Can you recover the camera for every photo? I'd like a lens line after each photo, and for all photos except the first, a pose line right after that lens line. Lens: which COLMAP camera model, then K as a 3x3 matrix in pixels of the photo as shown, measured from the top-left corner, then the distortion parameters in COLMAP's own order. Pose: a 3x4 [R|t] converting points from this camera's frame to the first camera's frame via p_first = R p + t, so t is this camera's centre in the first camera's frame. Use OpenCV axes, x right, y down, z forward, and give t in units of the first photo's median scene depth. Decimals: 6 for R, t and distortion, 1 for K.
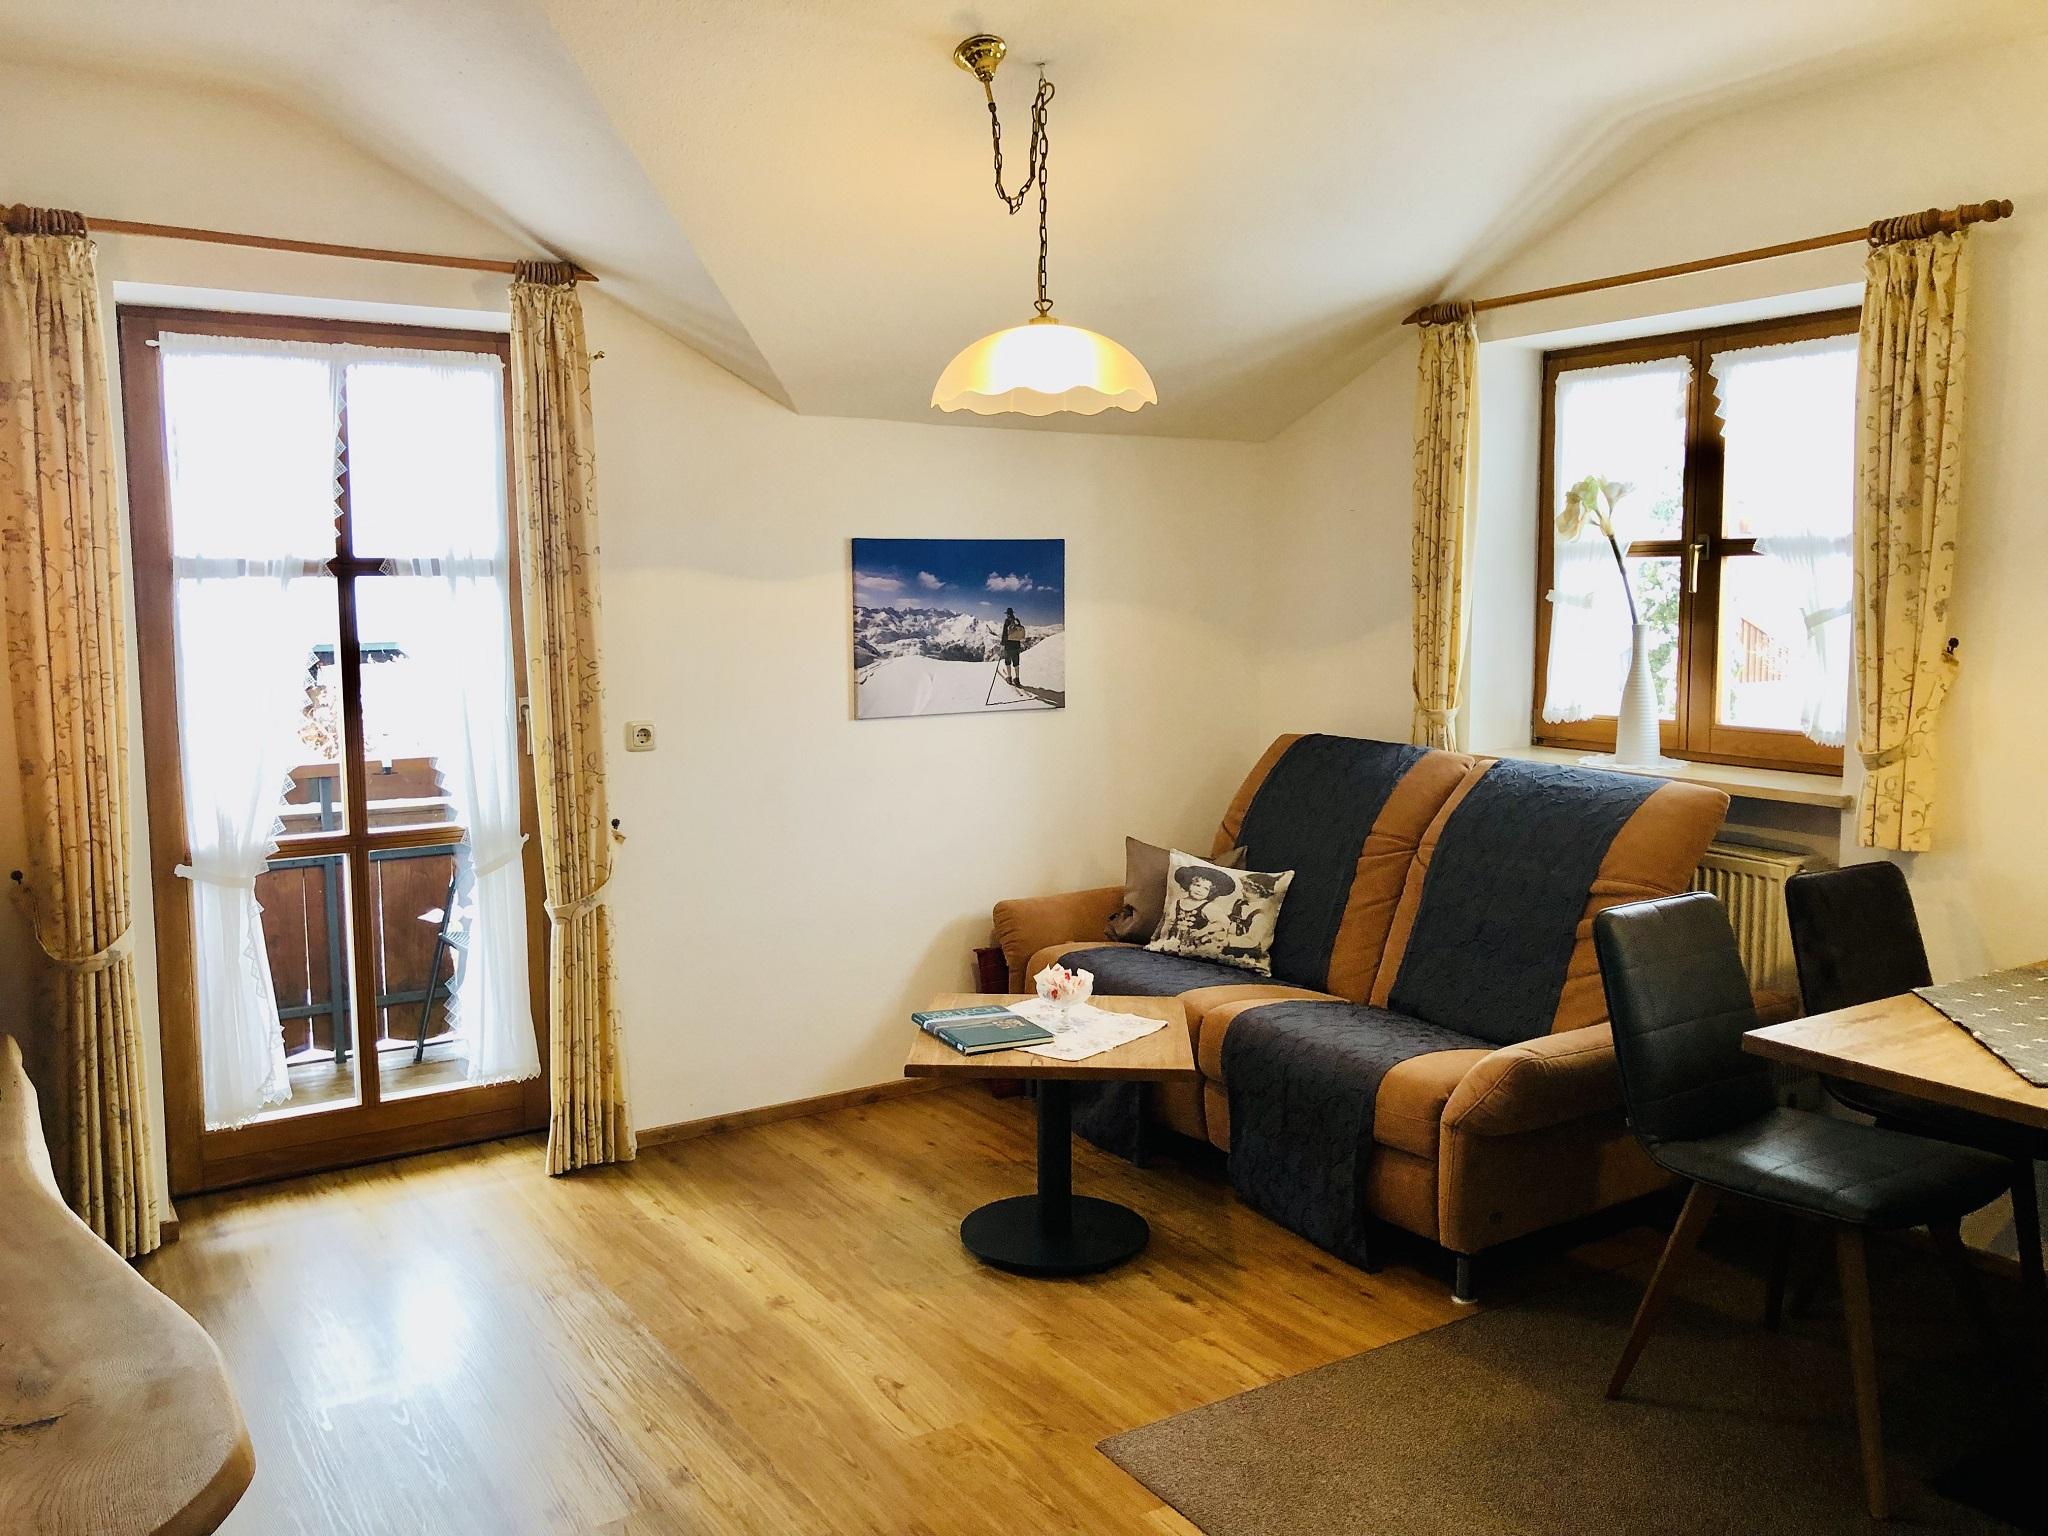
lens RADIAL K [[1682.4, 0, 1023.5], [0, 1682.4, 766.0], [0, 0, 1]] dist [0.053655, -0.016372]
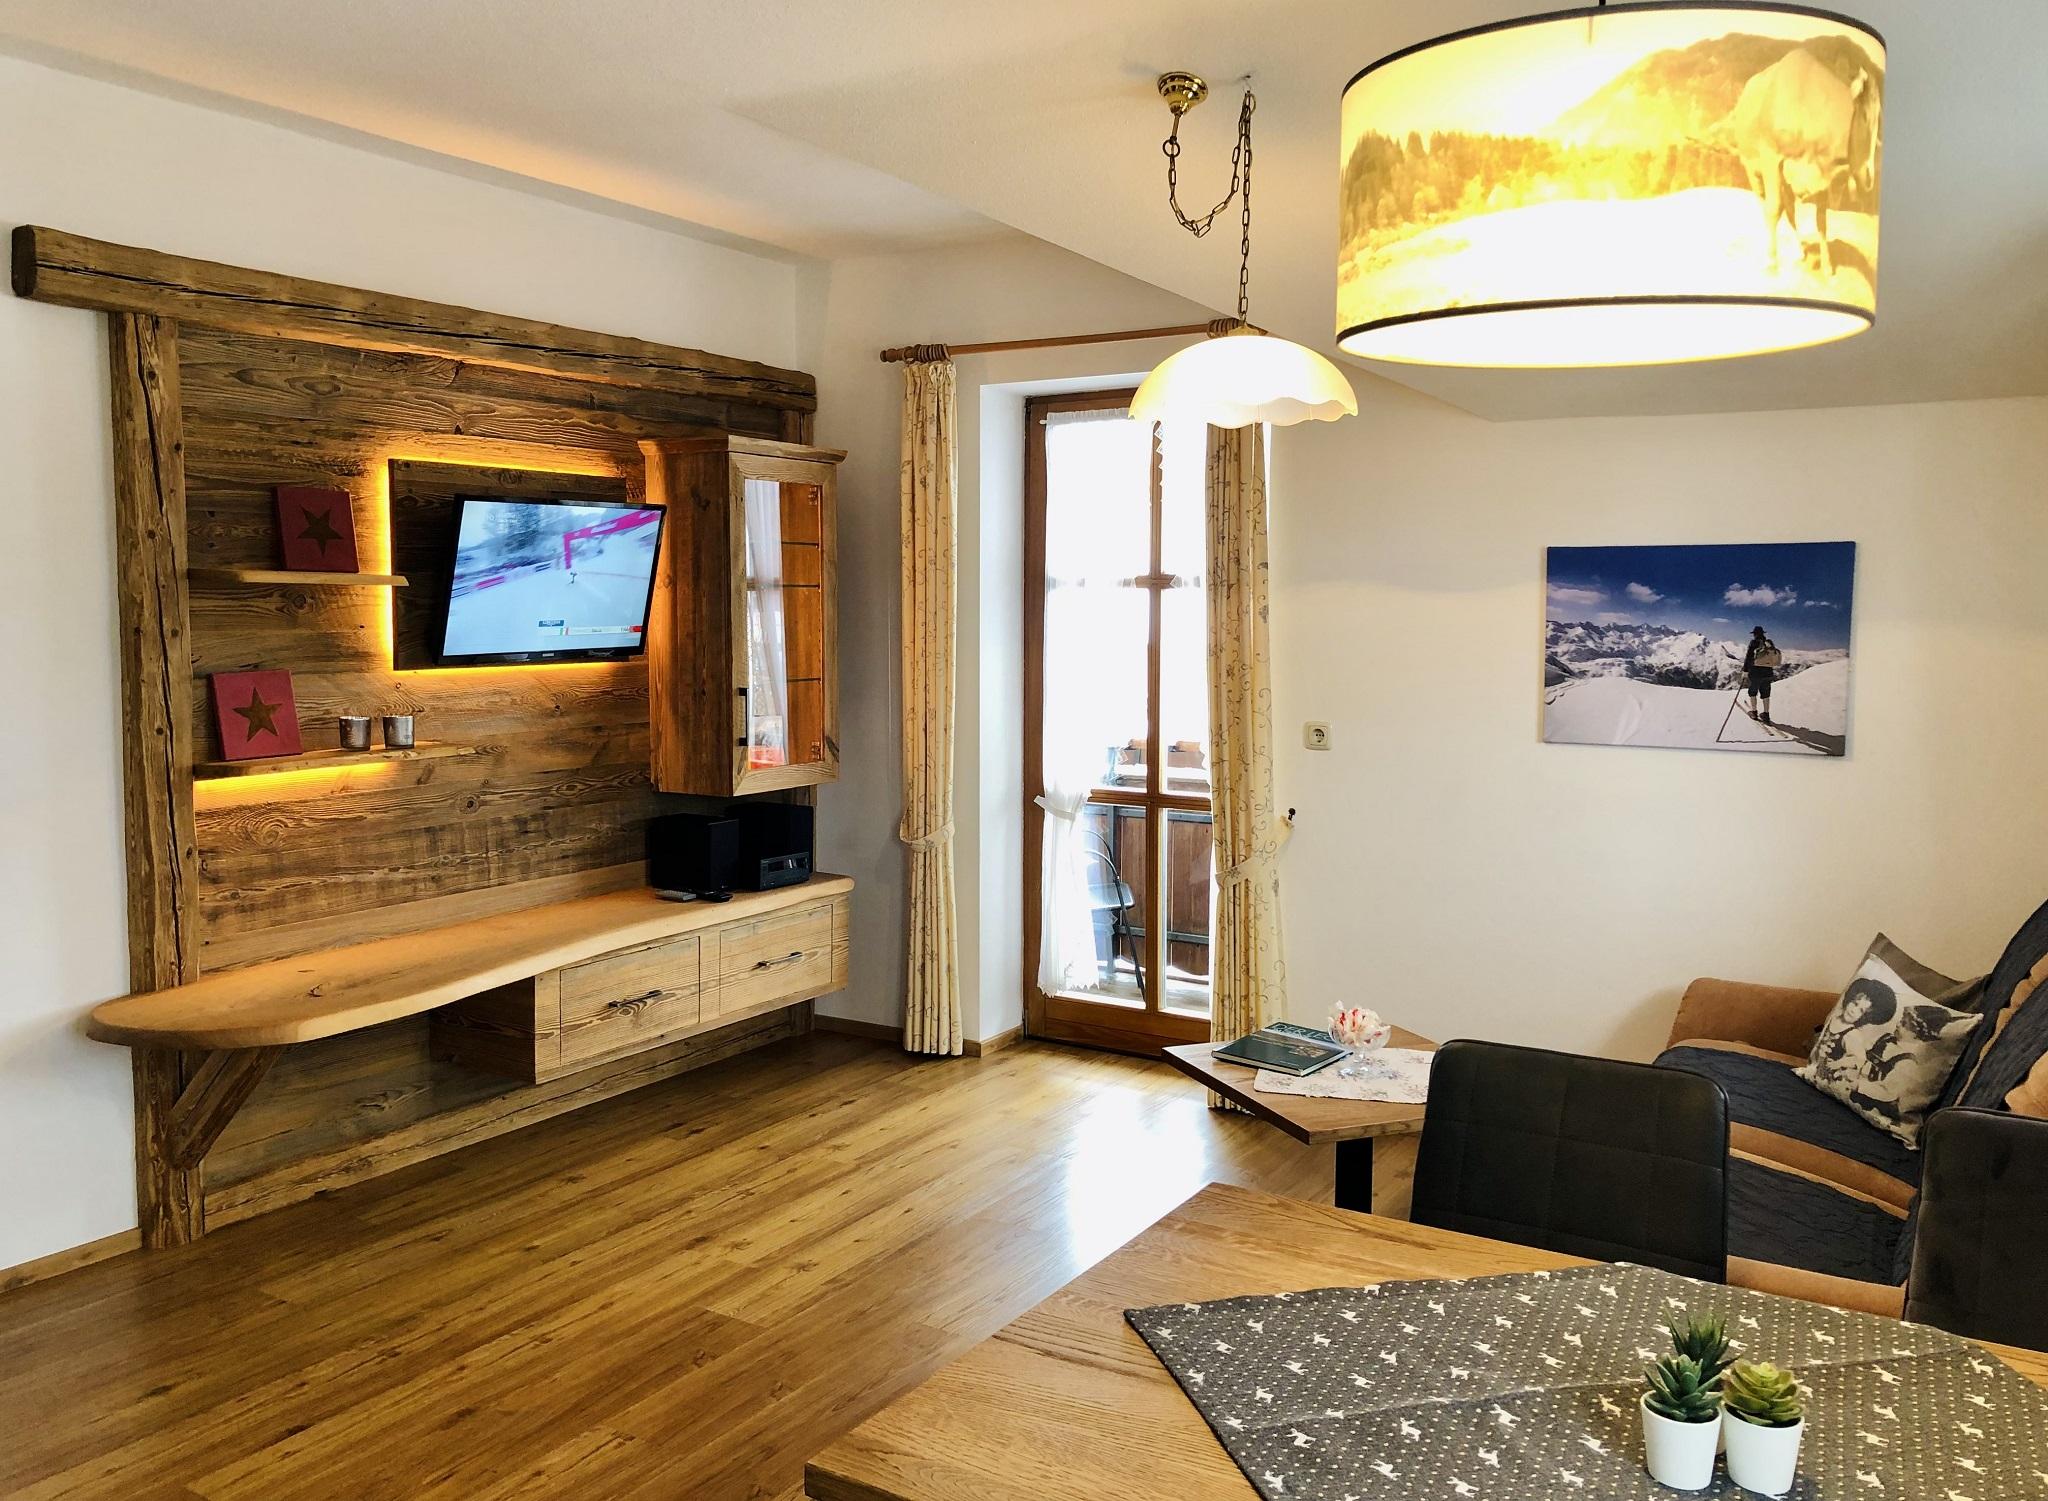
lens RADIAL K [[1717.8, 0, 1022.9], [0, 1717.8, 748.7], [0, 0, 1]] dist [0.016053, -0.005590]
pose [[0.408383, 0.088256, -0.908534, 0.641161], [-0.104292, 0.993309, 0.049612, -0.040715], [0.906833, 0.074492, 0.414854, 0.344594]]
